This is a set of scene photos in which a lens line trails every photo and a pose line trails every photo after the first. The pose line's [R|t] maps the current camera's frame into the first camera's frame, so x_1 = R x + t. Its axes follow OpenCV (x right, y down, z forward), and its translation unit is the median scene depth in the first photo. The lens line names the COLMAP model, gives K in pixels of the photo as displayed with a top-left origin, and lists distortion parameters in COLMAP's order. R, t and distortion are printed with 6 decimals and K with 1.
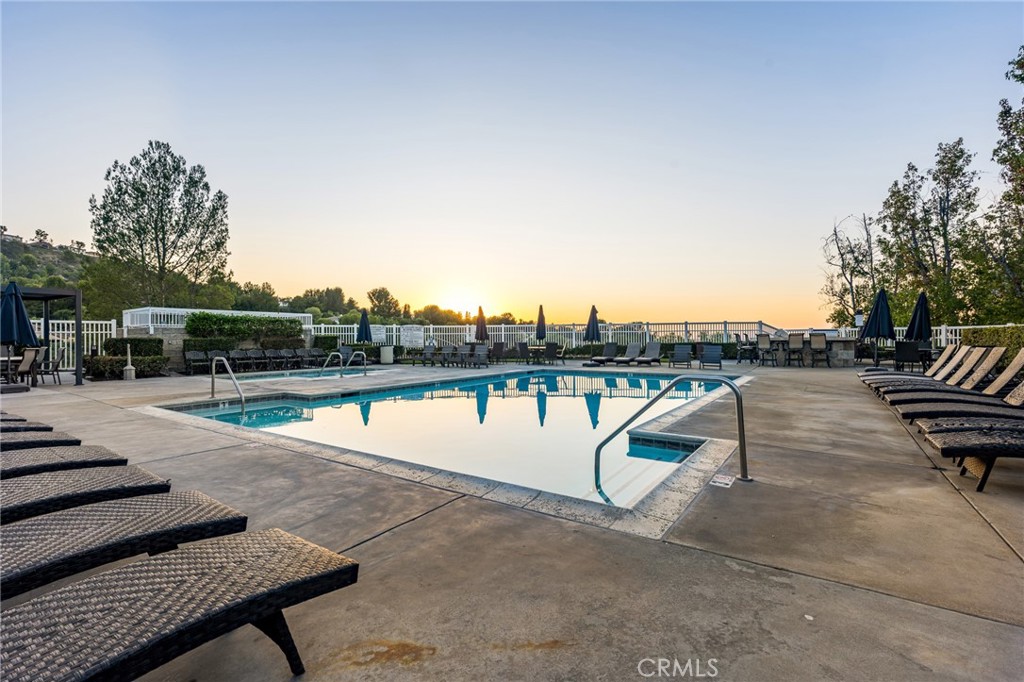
lens RADIAL K [[463.6, 0, 512.0], [0, 463.6, 341.0], [0, 0, 1]] dist [-0.004287, -0.001237]
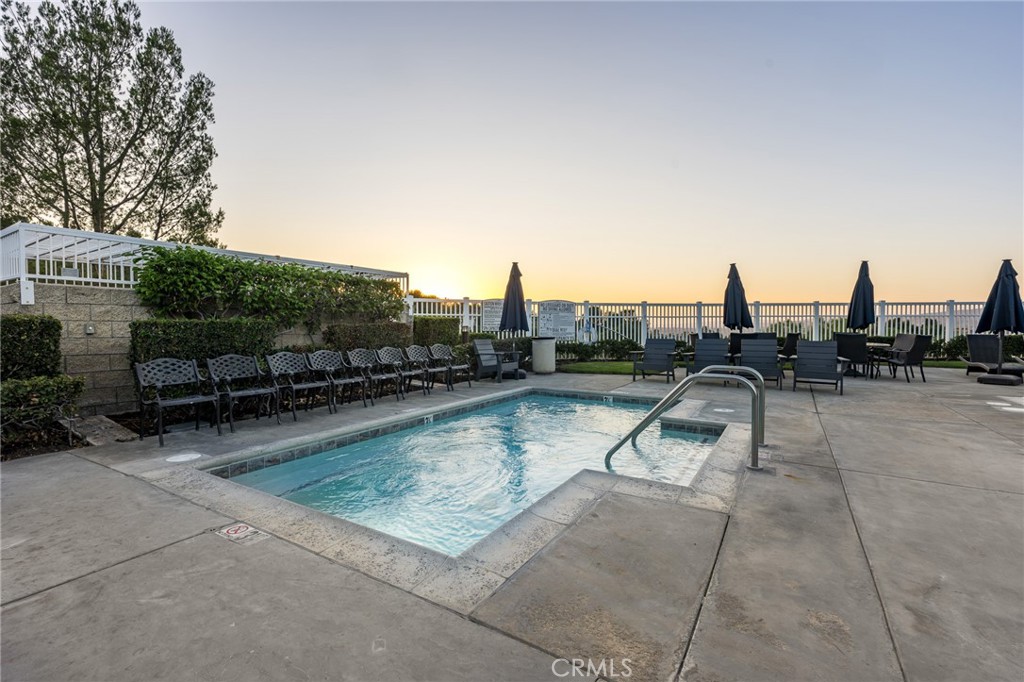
lens RADIAL K [[463.6, 0, 512.0], [0, 463.6, 341.0], [0, 0, 1]] dist [-0.004287, -0.001237]
pose [[0.998466, 0.003591, 0.055254, -0.356355], [-0.005072, 0.999631, 0.026692, -0.000019], [-0.055138, -0.026931, 0.998116, 0.511000]]
